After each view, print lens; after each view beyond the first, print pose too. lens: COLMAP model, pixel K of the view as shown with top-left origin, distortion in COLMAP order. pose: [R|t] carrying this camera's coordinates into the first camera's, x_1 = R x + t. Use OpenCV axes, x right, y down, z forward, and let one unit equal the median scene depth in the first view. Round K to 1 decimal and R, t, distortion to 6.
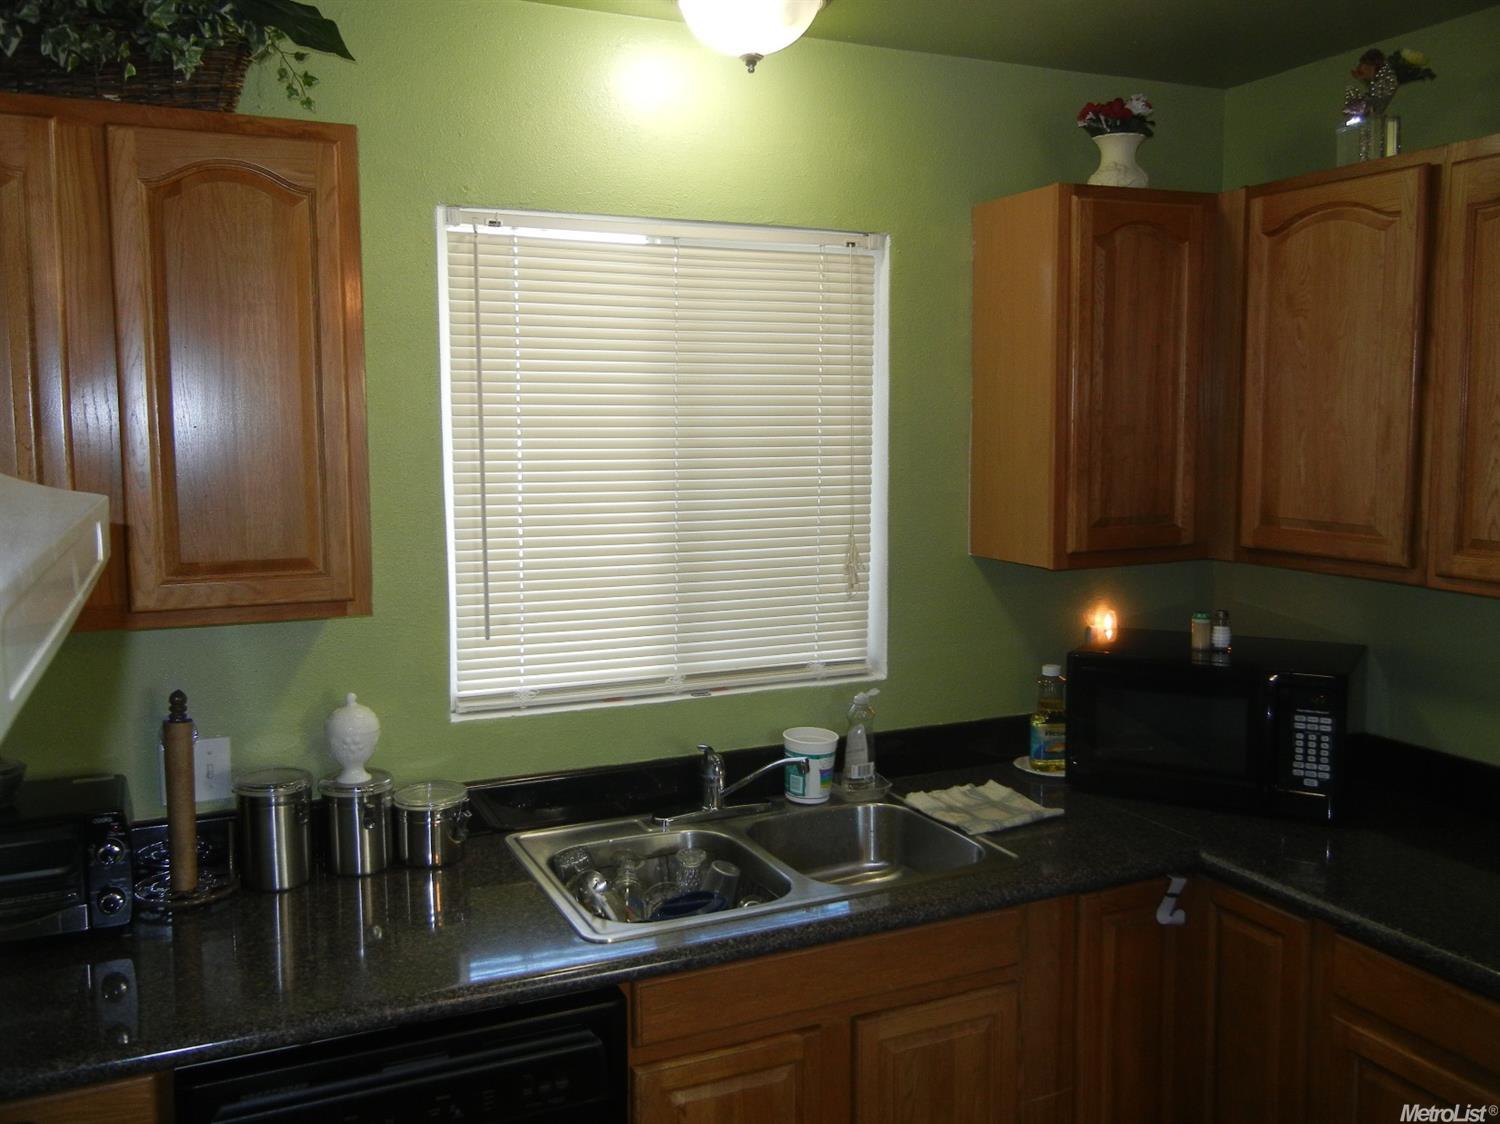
lens RADIAL K [[1288.9, 0, 751.3], [0, 1288.9, 559.3], [0, 0, 1]] dist [0.018615, -0.012243]
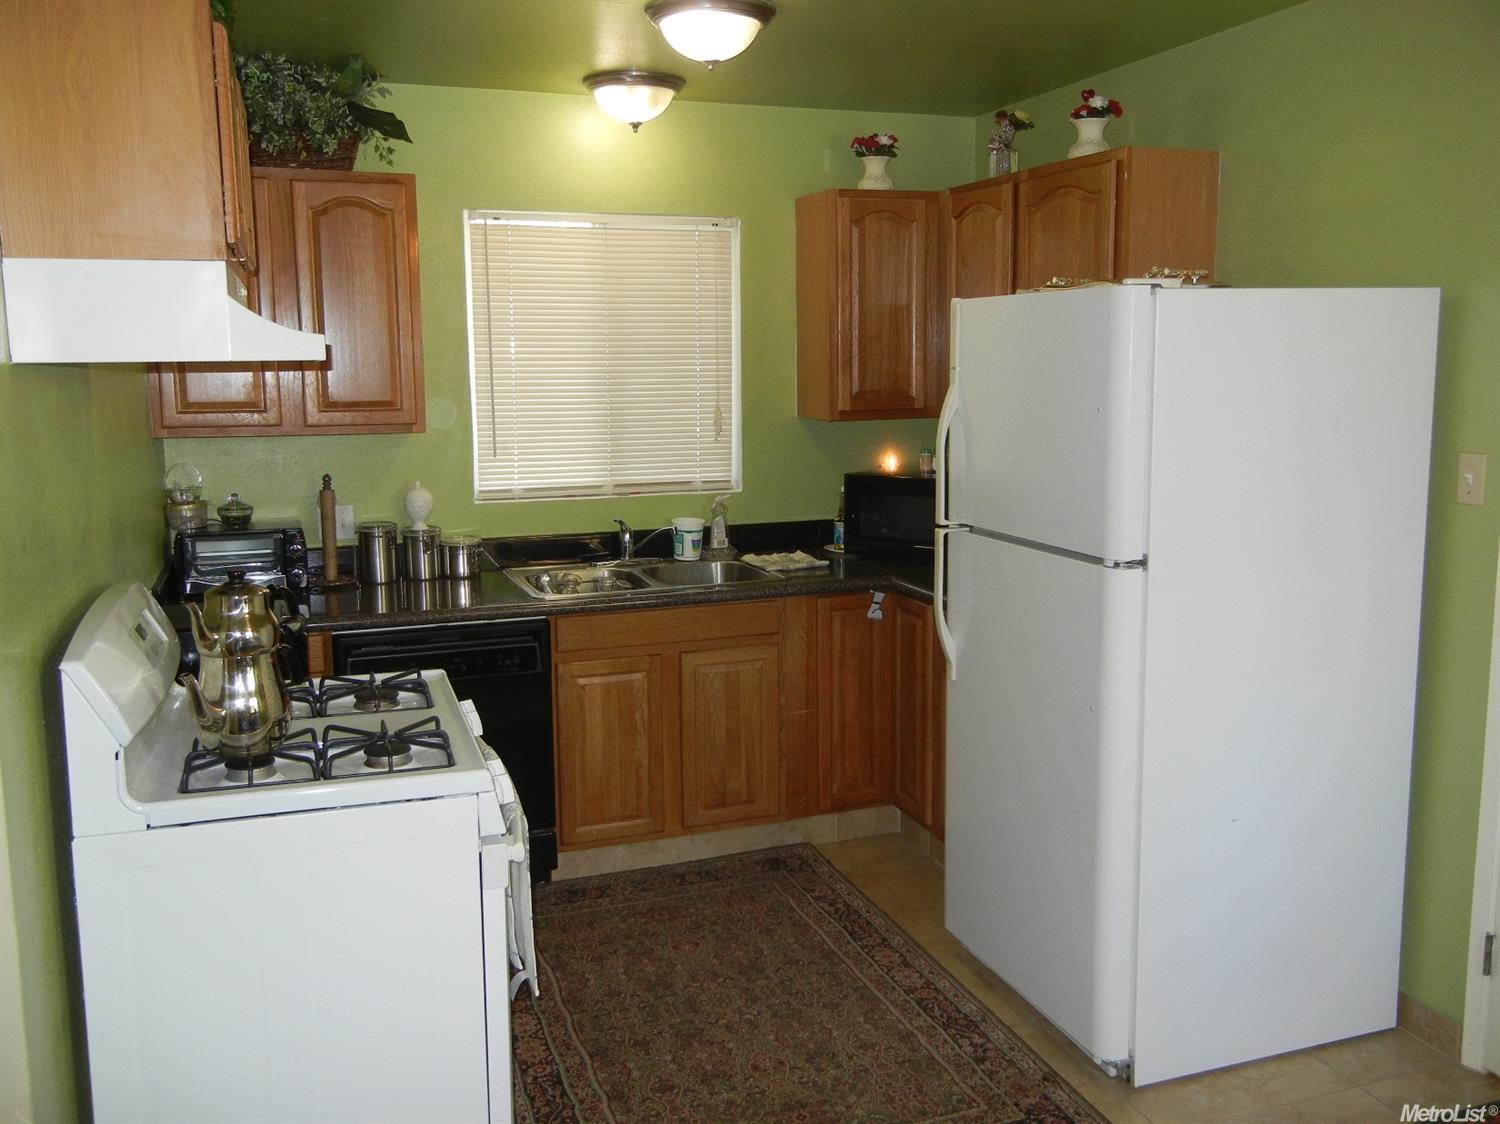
lens RADIAL K [[1288.9, 0, 751.1], [0, 1288.9, 560.9], [0, 0, 1]] dist [0.018615, -0.012243]
pose [[0.996697, 0.011458, -0.080396, 0.299657], [-0.007153, 0.998535, 0.053629, 0.111424], [0.080893, -0.052877, 0.995319, -0.762967]]
